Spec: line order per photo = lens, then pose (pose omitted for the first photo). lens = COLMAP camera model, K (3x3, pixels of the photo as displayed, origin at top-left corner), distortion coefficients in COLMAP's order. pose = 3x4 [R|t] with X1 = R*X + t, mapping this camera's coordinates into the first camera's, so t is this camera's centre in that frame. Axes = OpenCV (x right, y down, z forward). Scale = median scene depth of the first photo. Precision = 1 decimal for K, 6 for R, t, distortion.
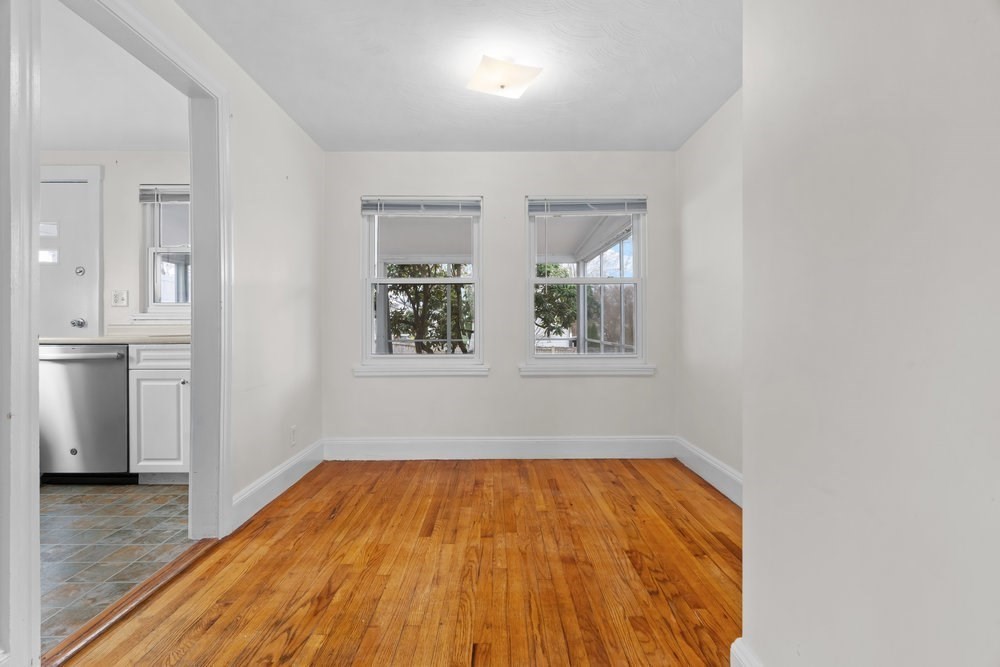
lens RADIAL K [[454.2, 0, 496.4], [0, 454.2, 331.1], [0, 0, 1]] dist [-0.009490, 0.005145]
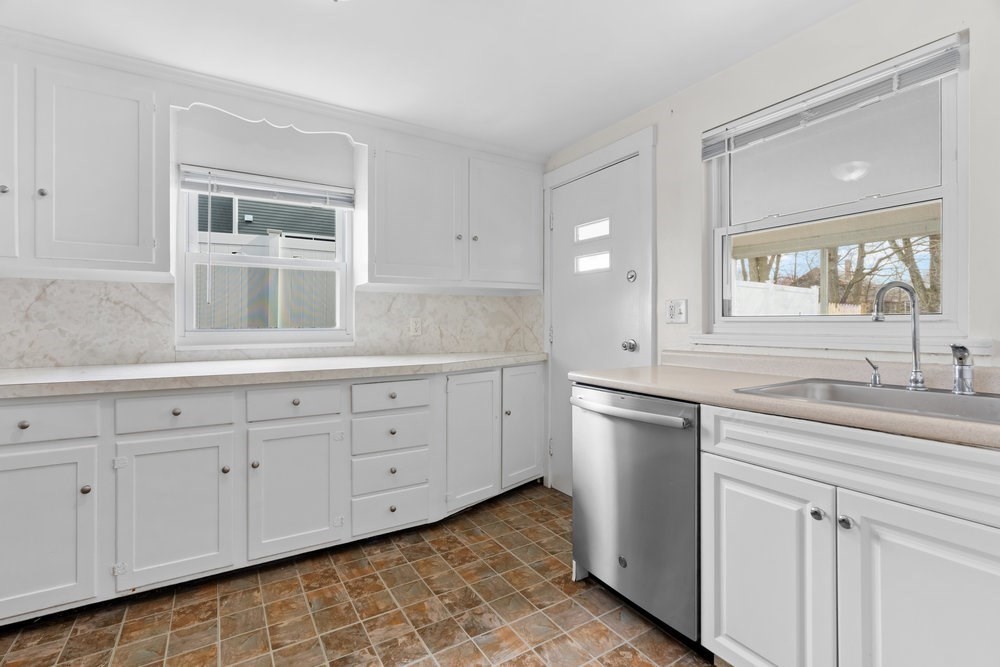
lens RADIAL K [[459.8, 0, 502.8], [0, 459.8, 322.3], [0, 0, 1]] dist [-0.004020, 0.001359]
pose [[0.523623, -0.005394, -0.851933, -0.387386], [-0.003066, 0.999962, -0.008215, -0.049952], [0.851945, 0.006914, 0.523586, 0.424041]]
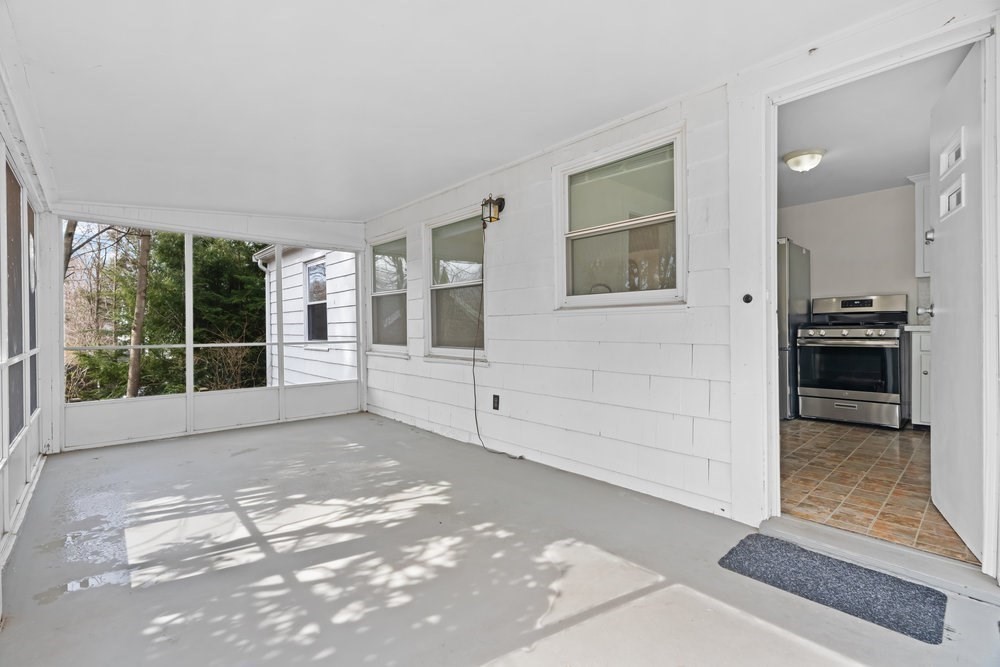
lens RADIAL K [[454.2, 0, 496.4], [0, 454.2, 331.1], [0, 0, 1]] dist [-0.009490, 0.005145]
pose [[-0.661155, -0.000343, 0.750249, -1.145031], [0.013200, 0.999840, 0.012090, -0.001474], [-0.750133, 0.017896, -0.661045, 1.762533]]
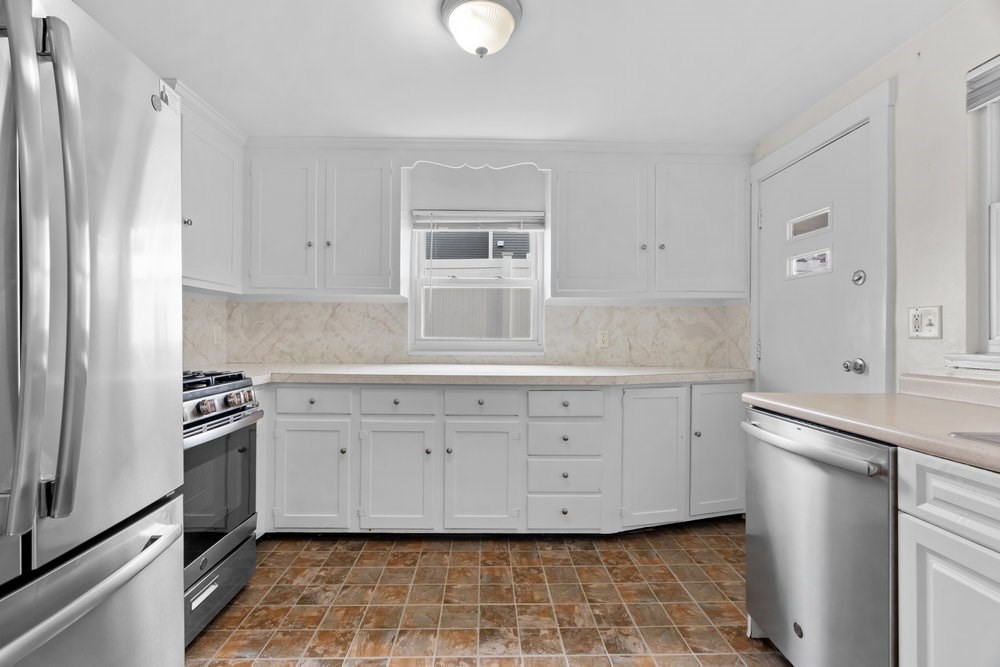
lens RADIAL K [[454.2, 0, 496.4], [0, 454.2, 331.1], [0, 0, 1]] dist [-0.009490, 0.005145]
pose [[0.018179, -0.009770, -0.999787, -0.345497], [-0.014160, 0.999849, -0.010028, -0.051277], [0.999734, 0.014339, 0.018038, 0.523221]]
